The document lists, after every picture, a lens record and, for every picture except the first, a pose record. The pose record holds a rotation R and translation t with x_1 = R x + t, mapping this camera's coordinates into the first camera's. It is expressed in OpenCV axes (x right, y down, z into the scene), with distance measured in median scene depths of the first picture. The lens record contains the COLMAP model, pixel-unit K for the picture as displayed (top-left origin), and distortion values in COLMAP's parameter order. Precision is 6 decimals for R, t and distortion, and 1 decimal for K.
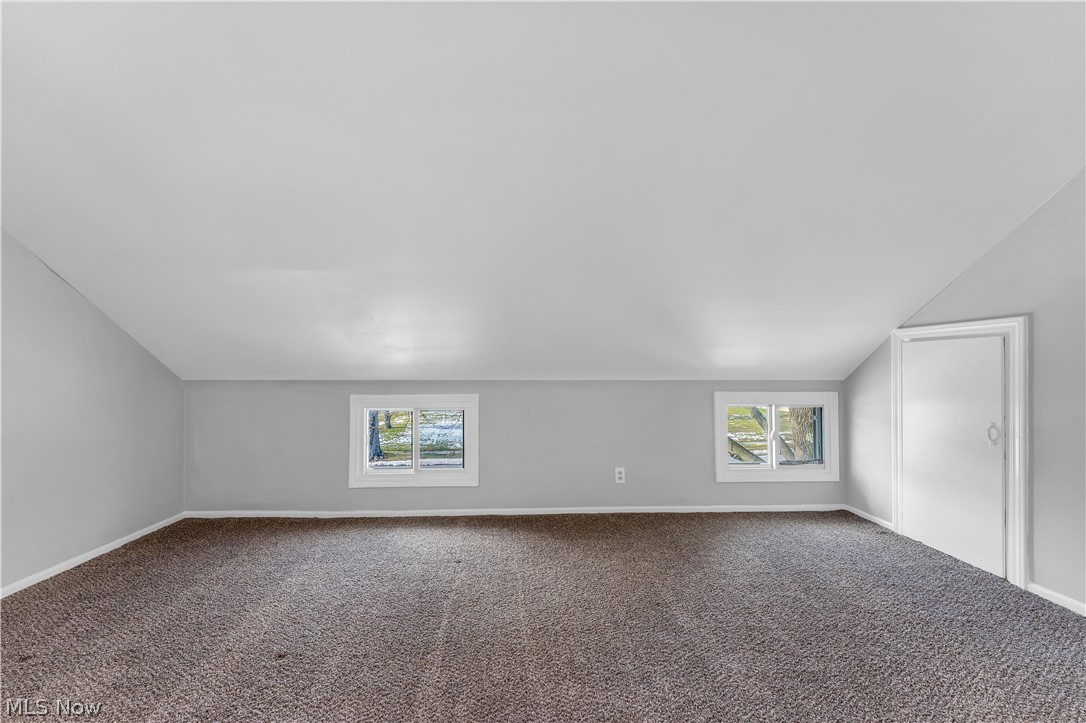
lens RADIAL K [[436.4, 0, 543.5], [0, 436.4, 366.6], [0, 0, 1]] dist [0.001494, -0.000304]
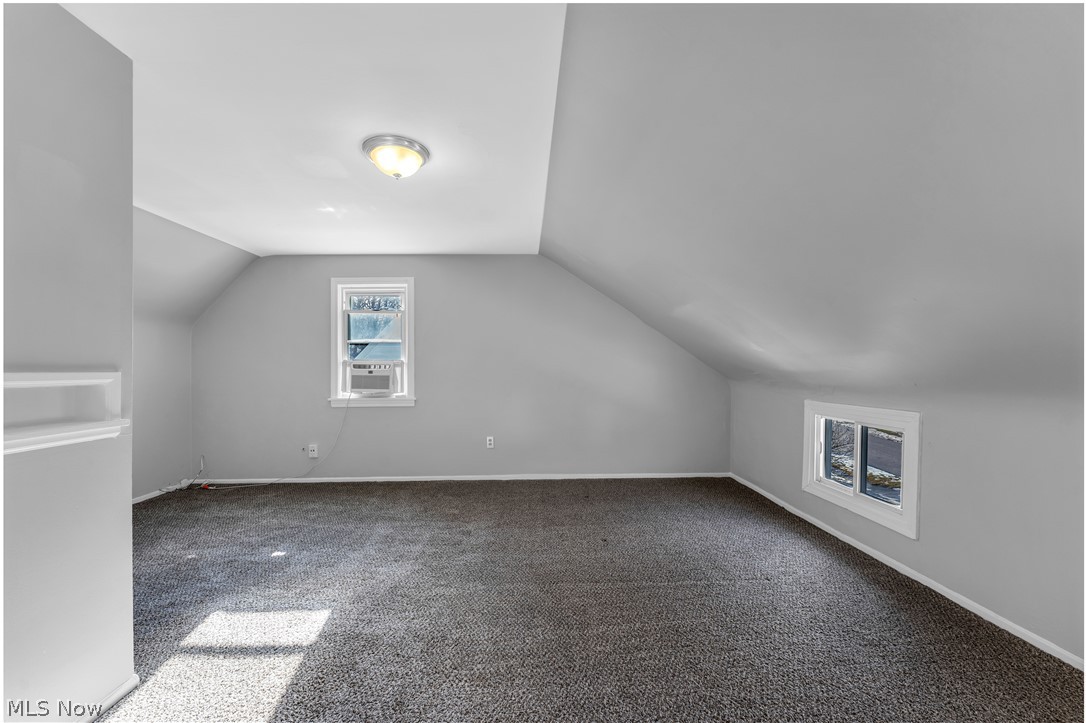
lens RADIAL K [[436.4, 0, 539.4], [0, 436.4, 365.5], [0, 0, 1]] dist [0.001494, -0.000304]
pose [[-0.015652, 0.000854, -0.999877, 0.681123], [0.010213, 0.999948, 0.000694, -0.026954], [0.999825, -0.010200, -0.015659, 0.451090]]
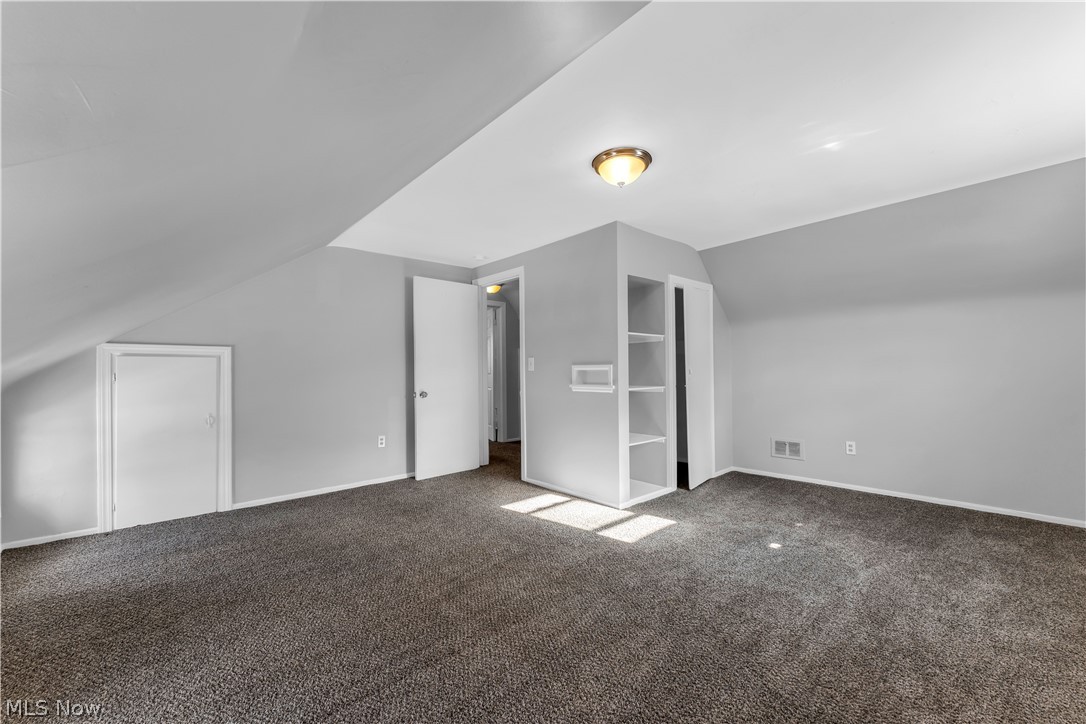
lens RADIAL K [[436.4, 0, 536.7], [0, 436.4, 368.3], [0, 0, 1]] dist [0.001494, -0.000304]
pose [[-0.624663, 0.019126, 0.780660, -0.722300], [0.010389, 0.999815, -0.016183, 0.004710], [-0.780825, -0.001999, -0.624746, 0.867869]]
